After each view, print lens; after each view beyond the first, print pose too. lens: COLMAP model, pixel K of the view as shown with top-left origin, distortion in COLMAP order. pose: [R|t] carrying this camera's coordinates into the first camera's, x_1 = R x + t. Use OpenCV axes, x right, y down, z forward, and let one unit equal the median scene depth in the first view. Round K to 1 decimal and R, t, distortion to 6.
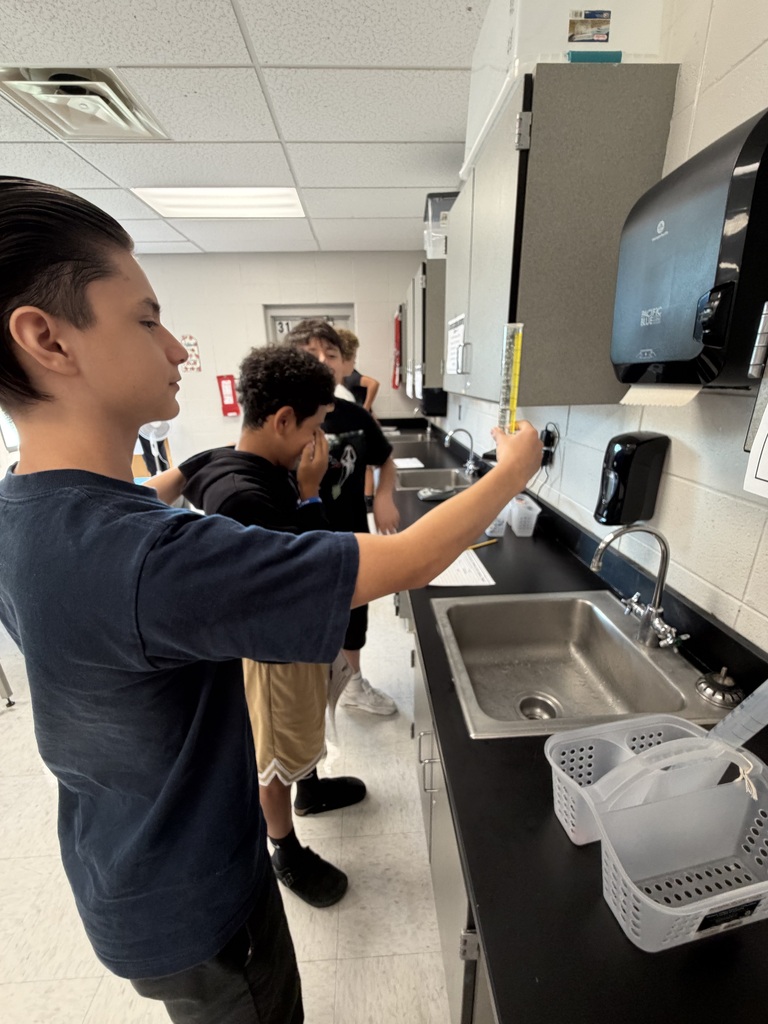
lens RADIAL K [[410.9, 0, 384.0], [0, 410.9, 512.0], [0, 0, 1]] dist [0.000279, 0.000022]
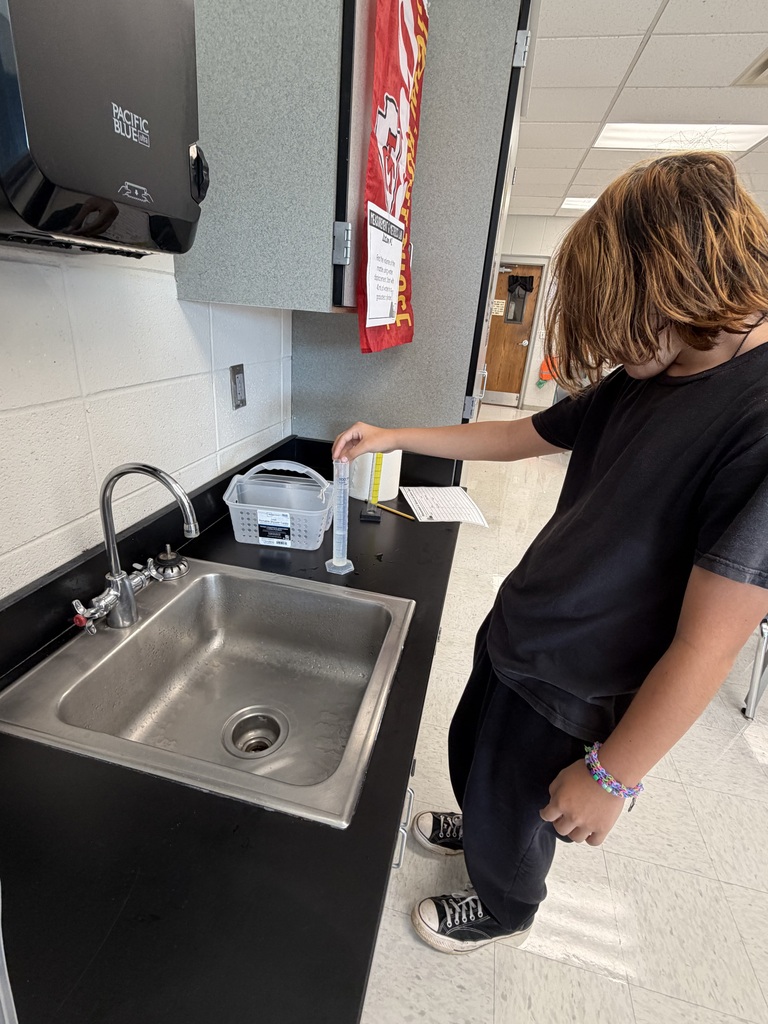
lens RADIAL K [[480.4, 0, 384.0], [0, 480.4, 512.0], [0, 0, 1]] dist [-0.003248, -0.000601]
pose [[-0.960458, -0.153340, 0.232393, 0.026979], [0.038829, 0.752746, 0.657165, -0.476443], [-0.275703, 0.640203, -0.717027, 1.710063]]
